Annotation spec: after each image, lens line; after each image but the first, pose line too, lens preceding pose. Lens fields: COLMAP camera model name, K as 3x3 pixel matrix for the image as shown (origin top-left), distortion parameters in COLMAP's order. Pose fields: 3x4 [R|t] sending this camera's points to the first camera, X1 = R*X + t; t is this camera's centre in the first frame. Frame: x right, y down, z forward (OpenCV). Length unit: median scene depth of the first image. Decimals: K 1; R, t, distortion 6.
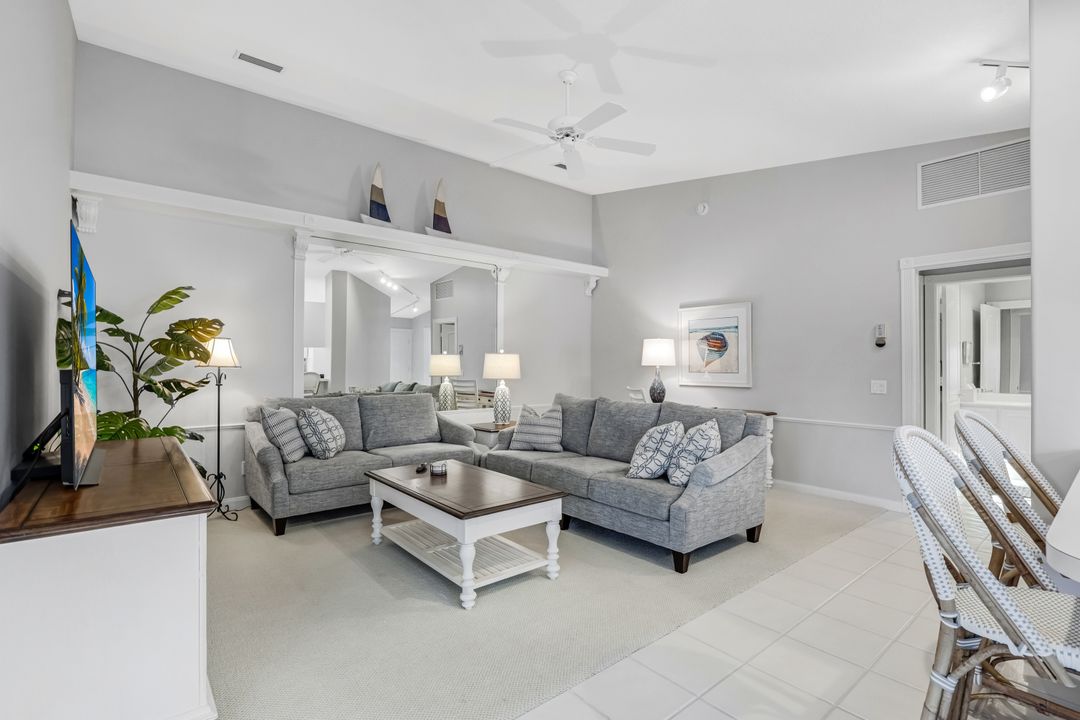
lens RADIAL K [[495.6, 0, 530.0], [0, 495.6, 359.3], [0, 0, 1]] dist [-0.003529, -0.000509]
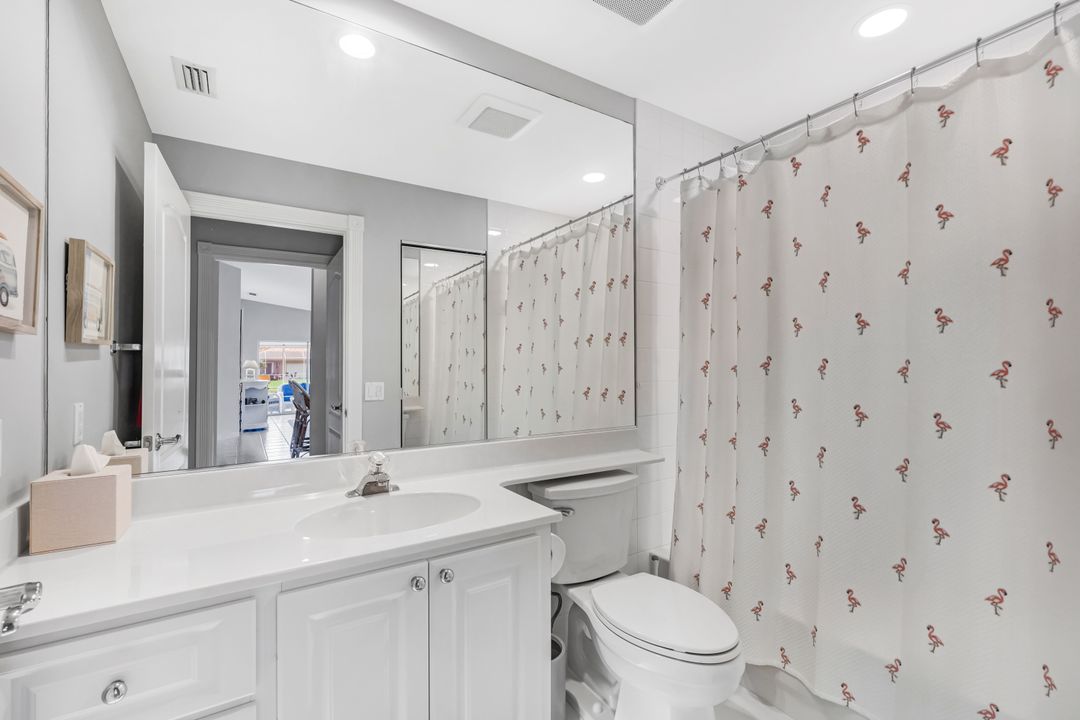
lens RADIAL K [[472.2, 0, 539.2], [0, 472.2, 362.9], [0, 0, 1]] dist [0.001438, 0.000119]
pose [[0.116534, 0.006653, 0.993164, 0.697383], [-0.003730, 0.999973, -0.006261, 0.017706], [-0.993180, -0.002974, 0.116555, 0.773578]]
